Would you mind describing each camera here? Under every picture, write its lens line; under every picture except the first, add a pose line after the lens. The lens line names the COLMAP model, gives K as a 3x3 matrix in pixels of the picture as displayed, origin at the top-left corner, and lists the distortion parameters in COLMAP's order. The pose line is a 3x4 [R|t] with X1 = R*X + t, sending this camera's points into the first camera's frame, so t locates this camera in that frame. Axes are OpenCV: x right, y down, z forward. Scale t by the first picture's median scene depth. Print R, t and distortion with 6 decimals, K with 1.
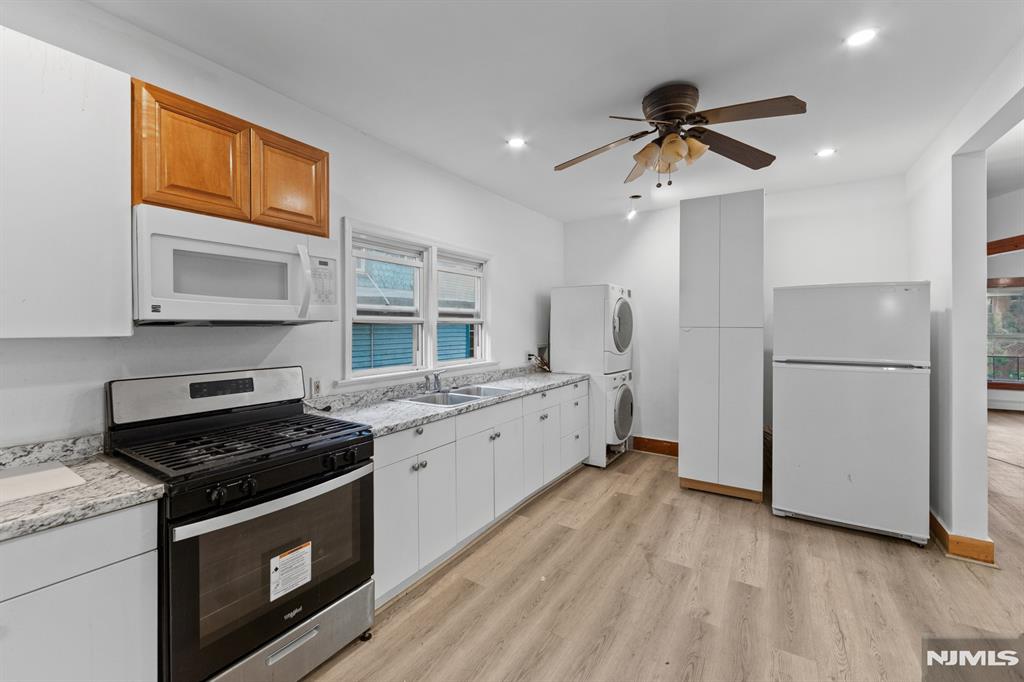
lens RADIAL K [[413.6, 0, 514.1], [0, 413.6, 331.0], [0, 0, 1]] dist [0.001032, -0.000622]
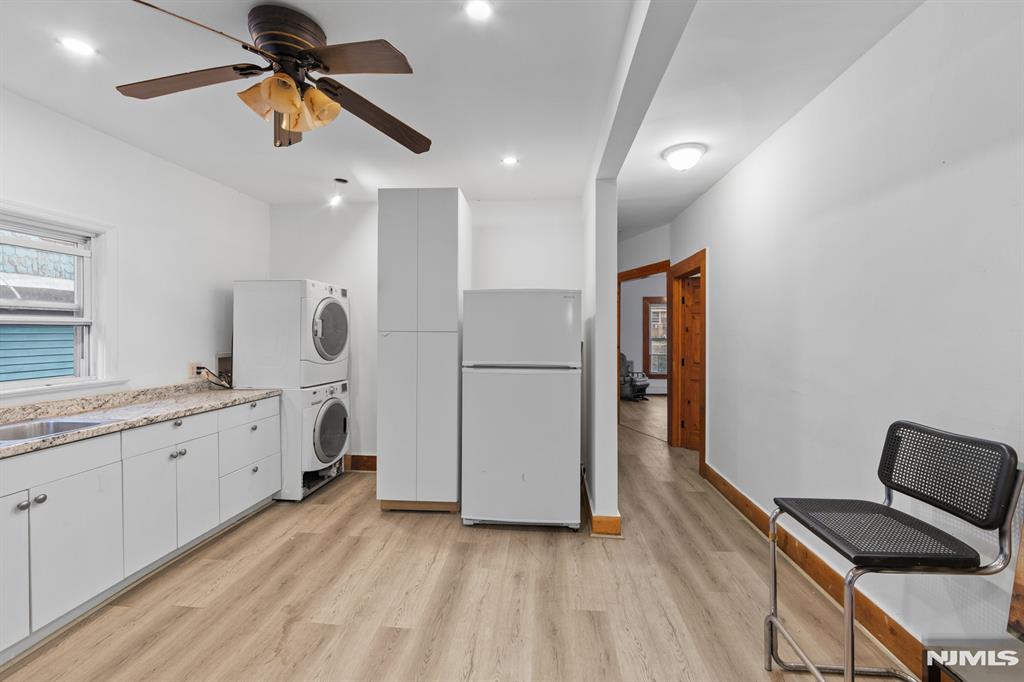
lens RADIAL K [[413.6, 0, 510.3], [0, 413.6, 339.2], [0, 0, 1]] dist [0.001032, -0.000622]
pose [[0.884004, -0.005123, 0.467450, 0.264217], [0.002302, 0.999976, 0.006607, 0.002916], [-0.467473, -0.004764, 0.883995, 0.091355]]
